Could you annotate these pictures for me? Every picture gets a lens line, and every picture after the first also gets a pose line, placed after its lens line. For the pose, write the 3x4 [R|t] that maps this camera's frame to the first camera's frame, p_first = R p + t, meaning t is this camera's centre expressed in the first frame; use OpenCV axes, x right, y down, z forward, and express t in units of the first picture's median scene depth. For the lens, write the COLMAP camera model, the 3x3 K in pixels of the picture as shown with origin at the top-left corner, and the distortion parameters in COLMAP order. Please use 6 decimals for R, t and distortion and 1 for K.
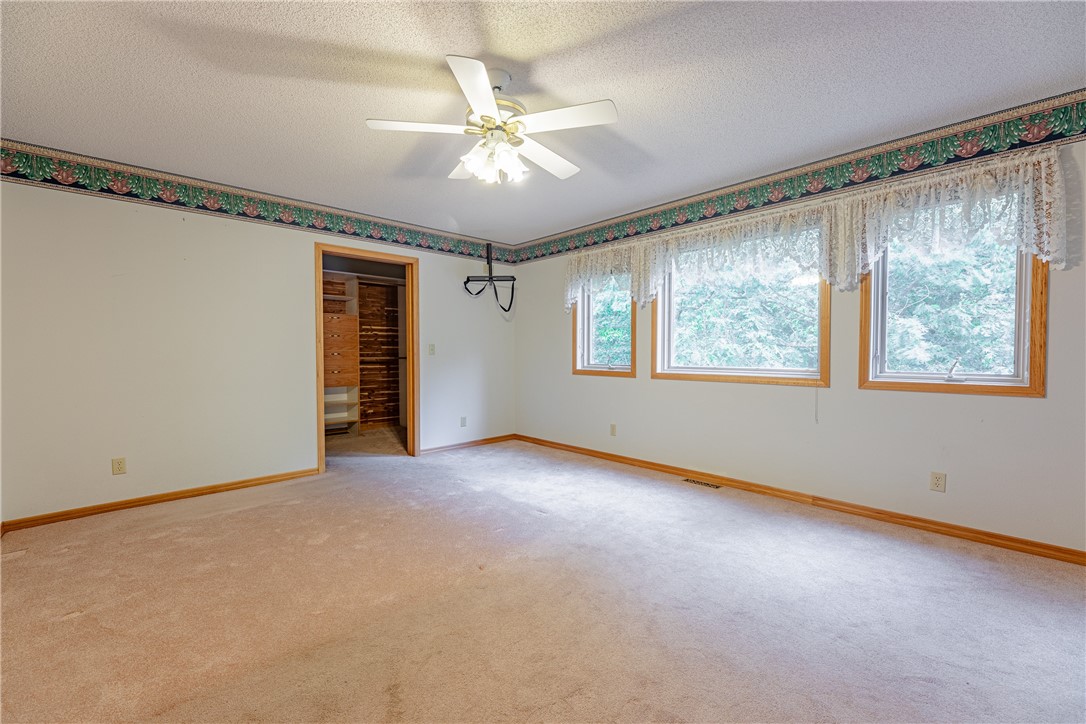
lens RADIAL K [[440.0, 0, 543.0], [0, 440.0, 362.0], [0, 0, 1]] dist [0.000781, -0.000618]
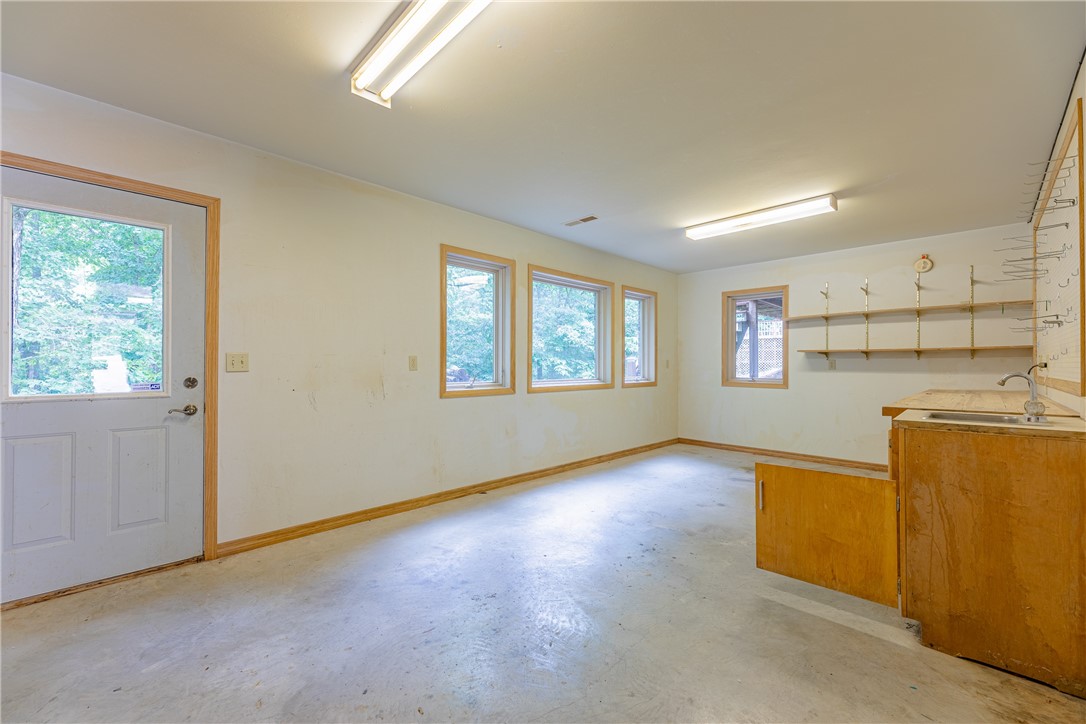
lens RADIAL K [[440.0, 0, 543.0], [0, 440.0, 362.0], [0, 0, 1]] dist [0.000781, -0.000618]
pose [[-0.015846, 0.018659, 0.999700, -0.886538], [0.027002, 0.999469, -0.018226, -0.020370], [-0.999510, 0.026705, -0.016341, 1.015752]]
